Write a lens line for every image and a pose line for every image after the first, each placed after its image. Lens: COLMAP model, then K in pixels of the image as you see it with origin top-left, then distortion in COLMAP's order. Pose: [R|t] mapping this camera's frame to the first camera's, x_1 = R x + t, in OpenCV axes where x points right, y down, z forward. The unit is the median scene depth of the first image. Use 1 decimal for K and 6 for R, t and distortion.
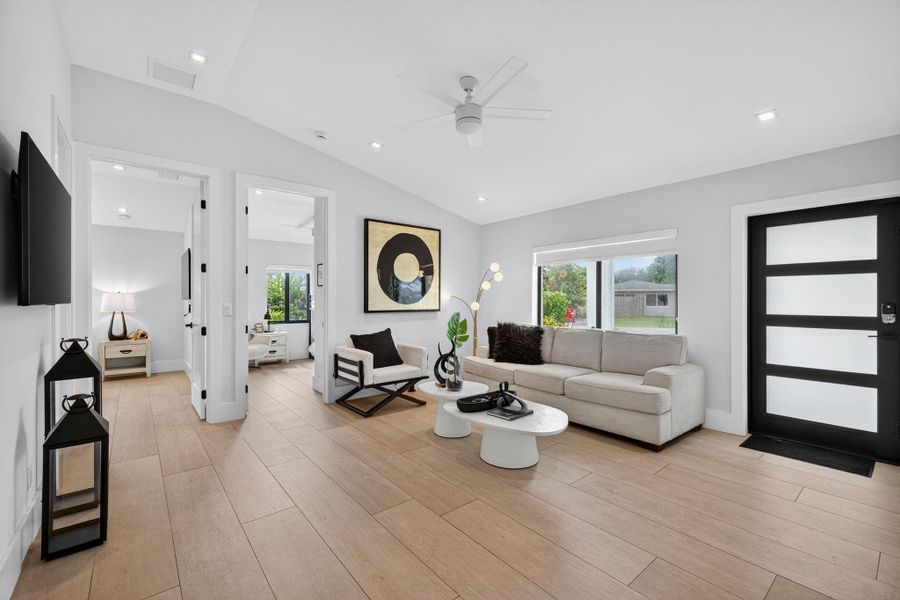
lens RADIAL K [[377.4, 0, 447.2], [0, 377.4, 301.5], [0, 0, 1]] dist [0.008713, -0.002026]
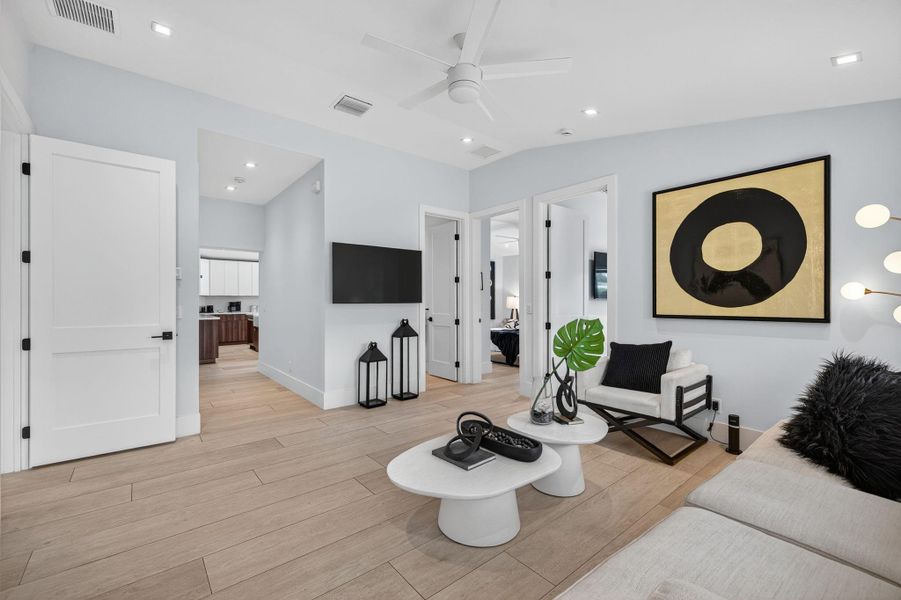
lens RADIAL K [[377.8, 0, 443.9], [0, 377.8, 301.4], [0, 0, 1]] dist [0.008713, -0.002026]
pose [[0.008351, -0.002054, -0.999963, 0.538379], [0.000193, 0.999998, -0.002052, -0.000054], [0.999965, -0.000176, 0.008351, 0.572680]]
